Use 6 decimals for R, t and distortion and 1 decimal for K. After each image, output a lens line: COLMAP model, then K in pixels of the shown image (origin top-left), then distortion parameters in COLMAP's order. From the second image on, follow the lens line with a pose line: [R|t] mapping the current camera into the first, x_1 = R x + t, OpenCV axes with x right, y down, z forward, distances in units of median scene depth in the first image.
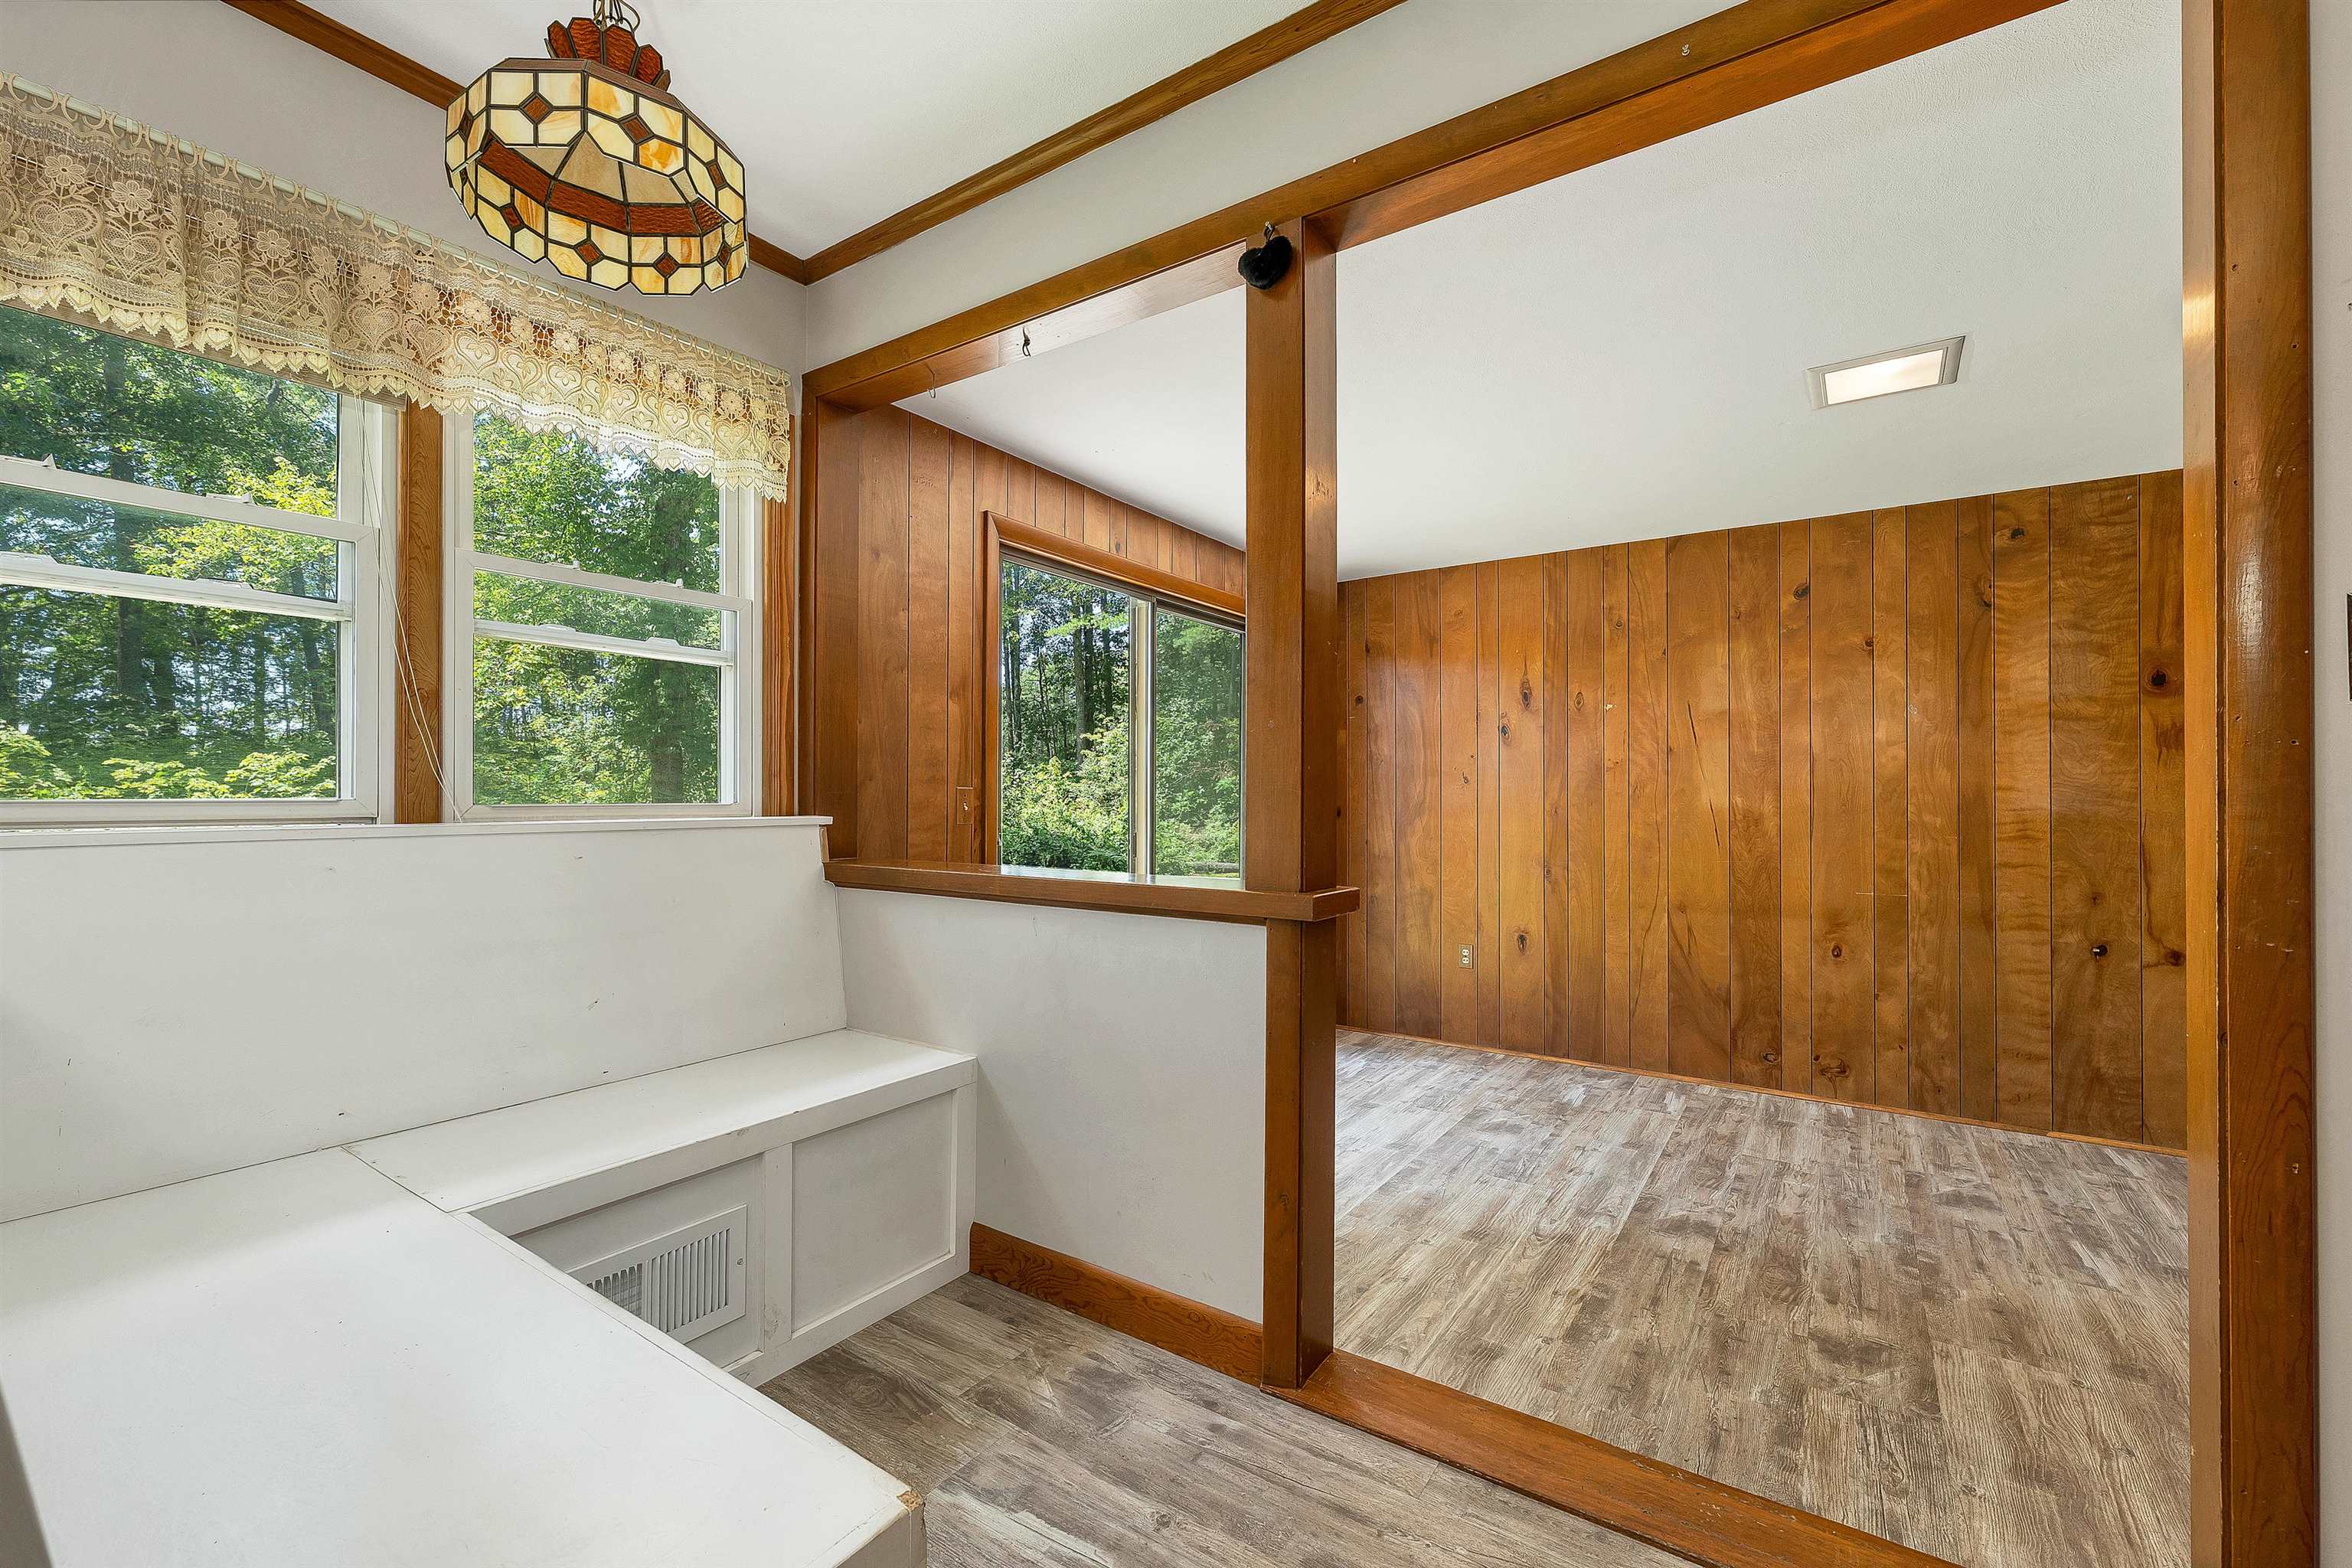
lens RADIAL K [[970.0, 0, 1175.6], [0, 970.0, 787.2], [0, 0, 1]] dist [0.001005, 0.000954]
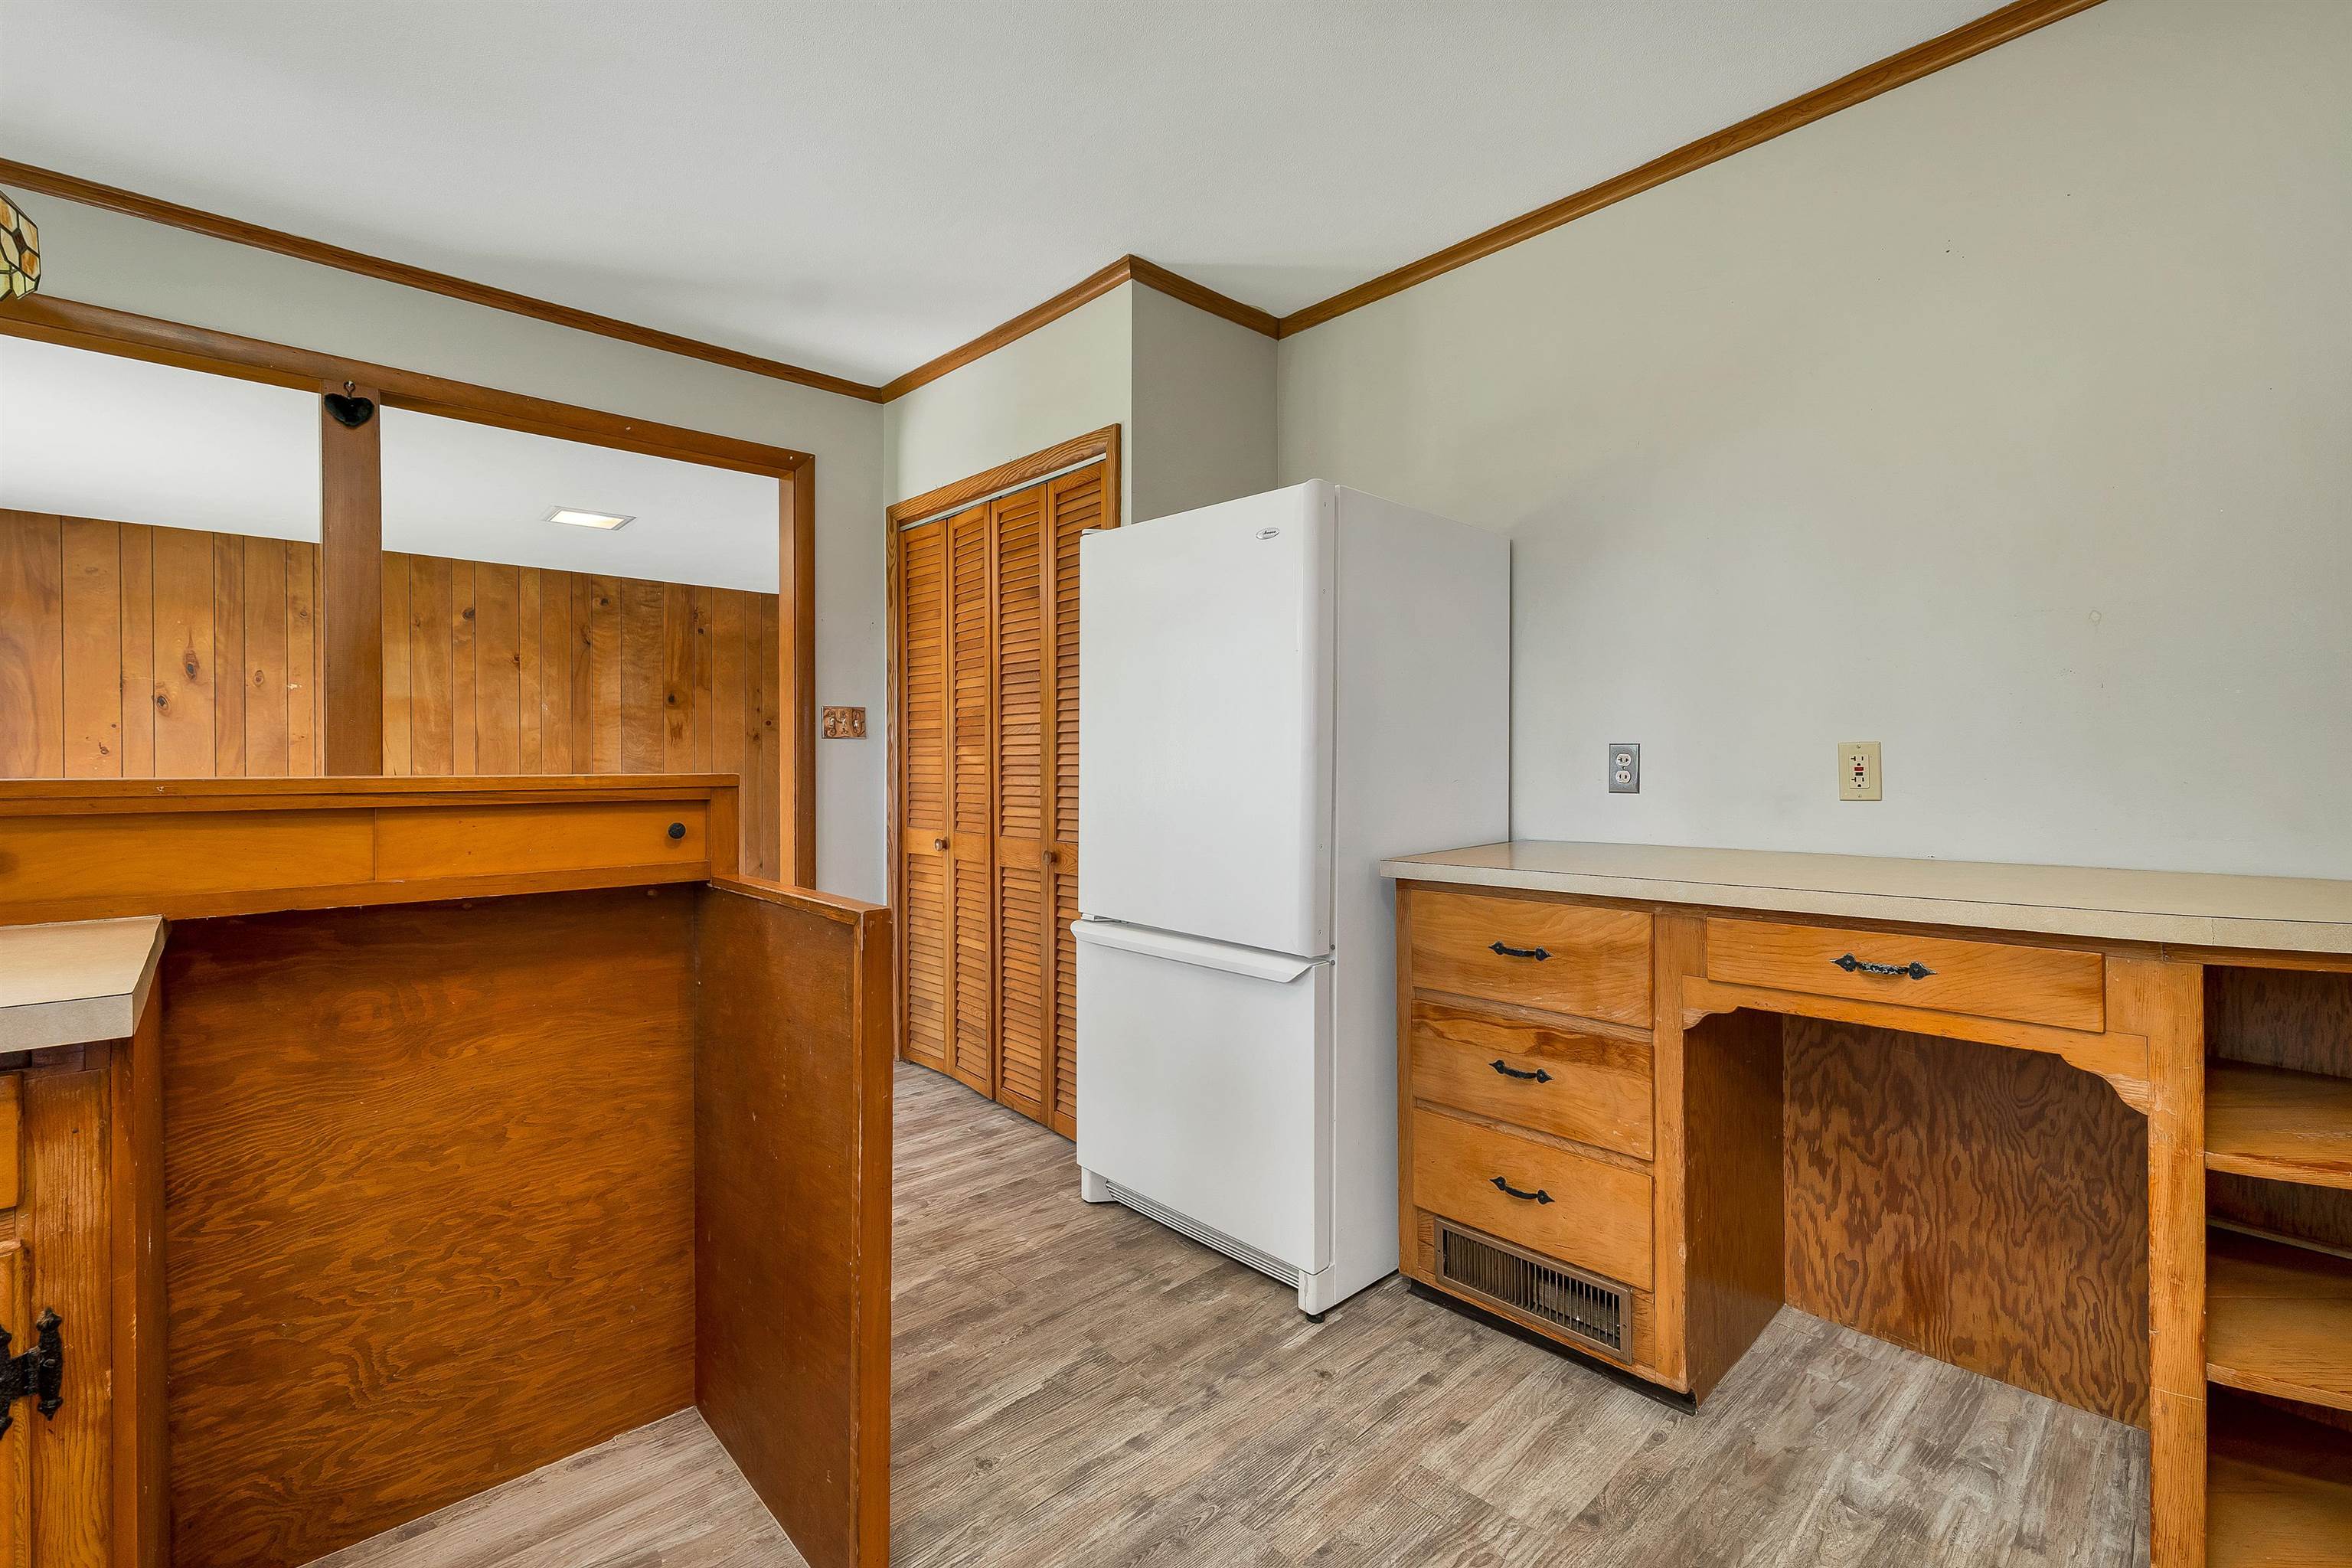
lens RADIAL K [[970.0, 0, 1176.6], [0, 970.0, 766.6], [0, 0, 1]] dist [0.001005, 0.000954]
pose [[0.194983, -0.010763, 0.980748, -0.501559], [-0.005106, 0.999915, 0.011988, -0.010807], [-0.980793, -0.007345, 0.194911, -0.234103]]
